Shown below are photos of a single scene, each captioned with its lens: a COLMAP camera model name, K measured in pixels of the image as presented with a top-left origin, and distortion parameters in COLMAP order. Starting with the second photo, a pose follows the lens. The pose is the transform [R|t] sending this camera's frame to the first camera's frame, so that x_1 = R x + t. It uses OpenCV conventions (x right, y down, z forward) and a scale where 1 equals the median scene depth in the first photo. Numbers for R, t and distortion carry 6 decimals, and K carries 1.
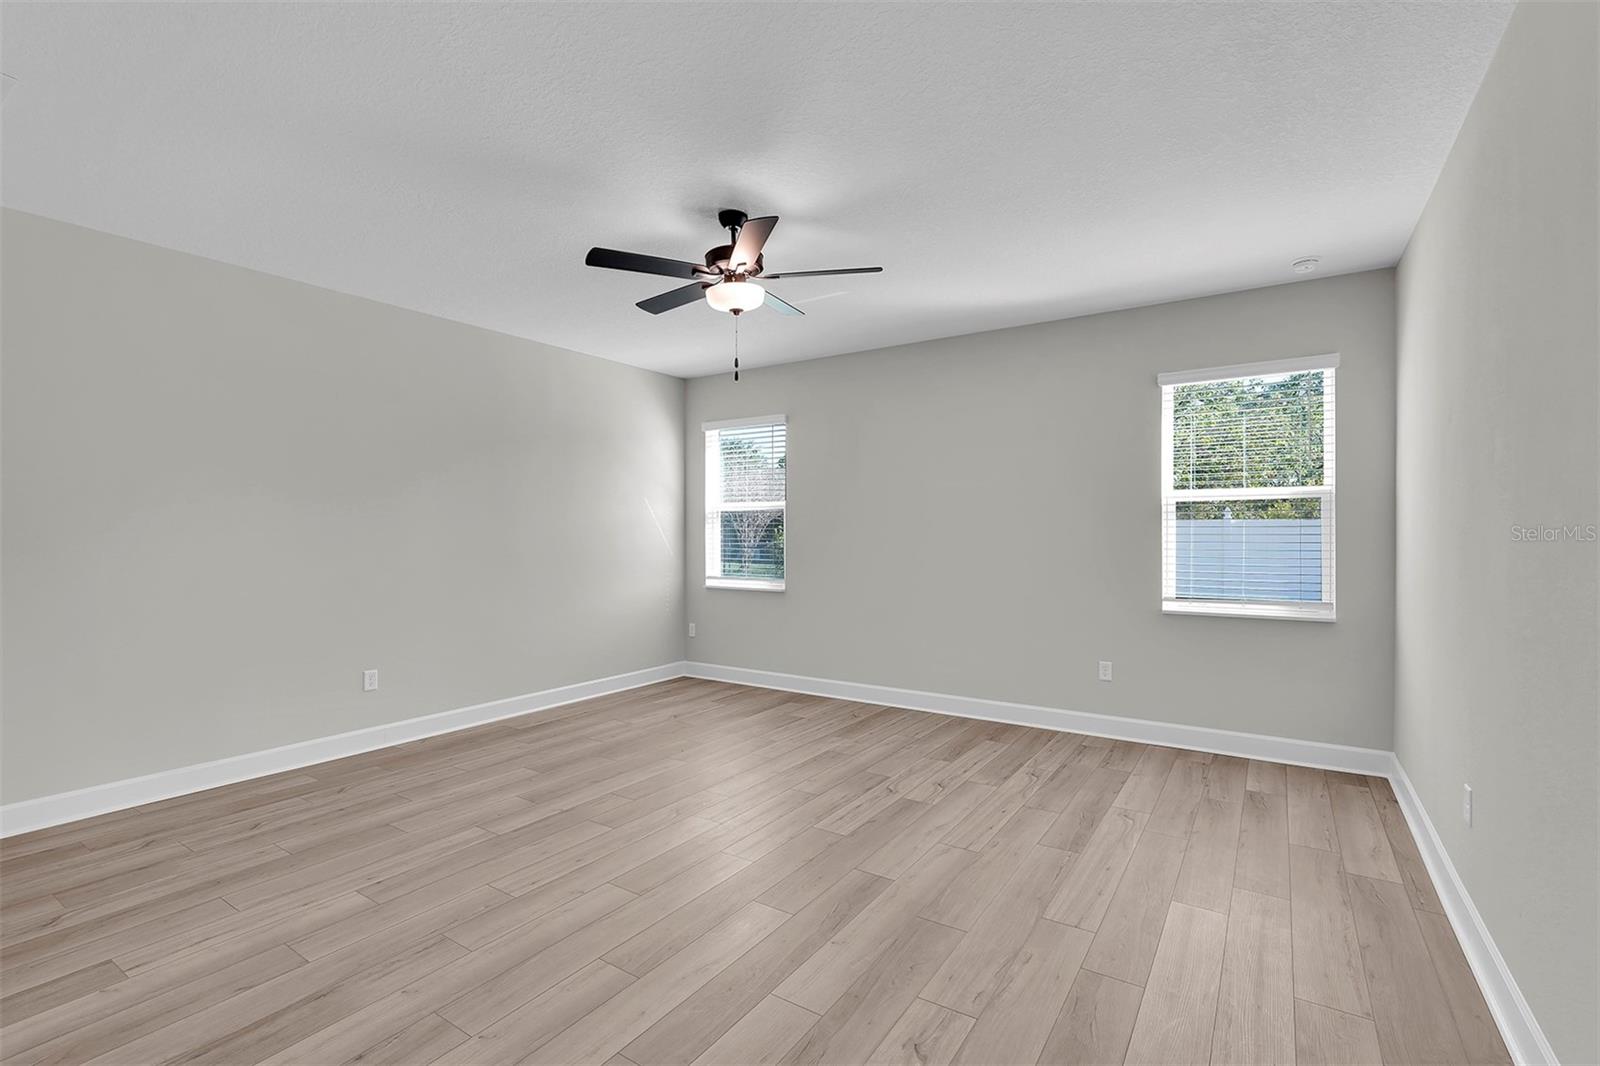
lens RADIAL K [[722.6, 0, 804.3], [0, 722.6, 533.2], [0, 0, 1]] dist [-0.002657, -0.000177]
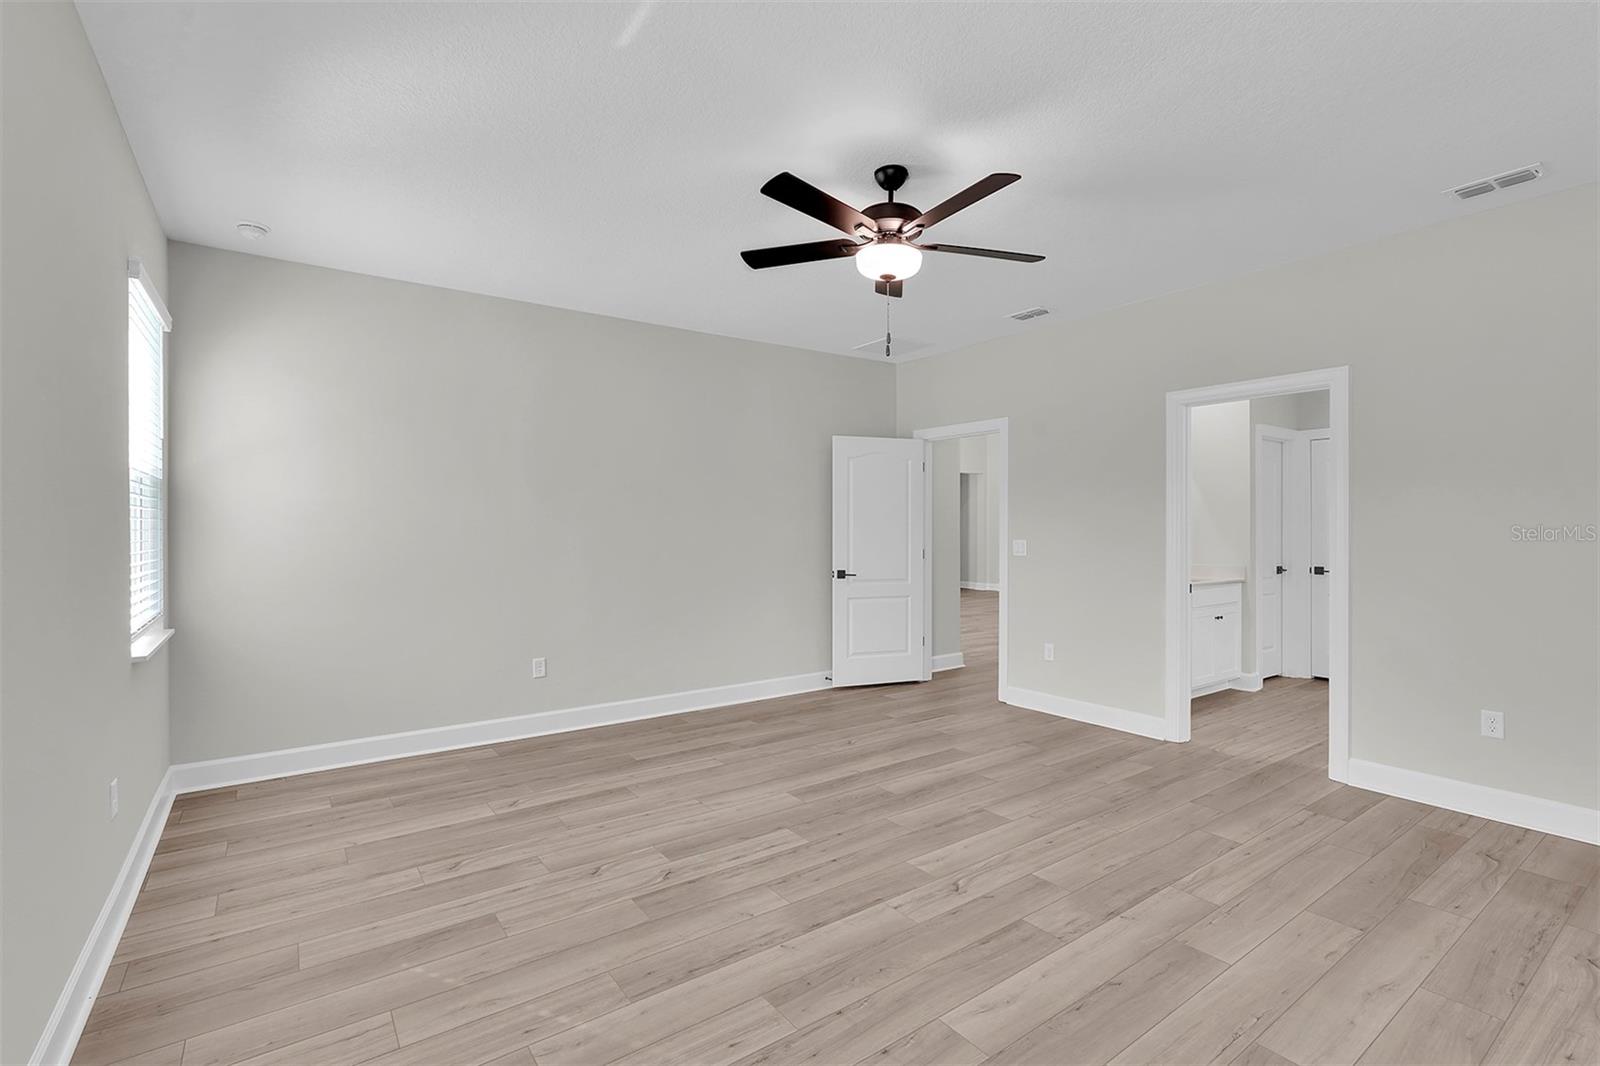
lens RADIAL K [[722.6, 0, 802.9], [0, 722.6, 531.3], [0, 0, 1]] dist [-0.002657, -0.000177]
pose [[-0.935474, -0.000121, 0.353396, -0.305324], [0.001438, 0.999990, 0.004148, 0.002333], [-0.353393, 0.004389, -0.935465, 1.846342]]
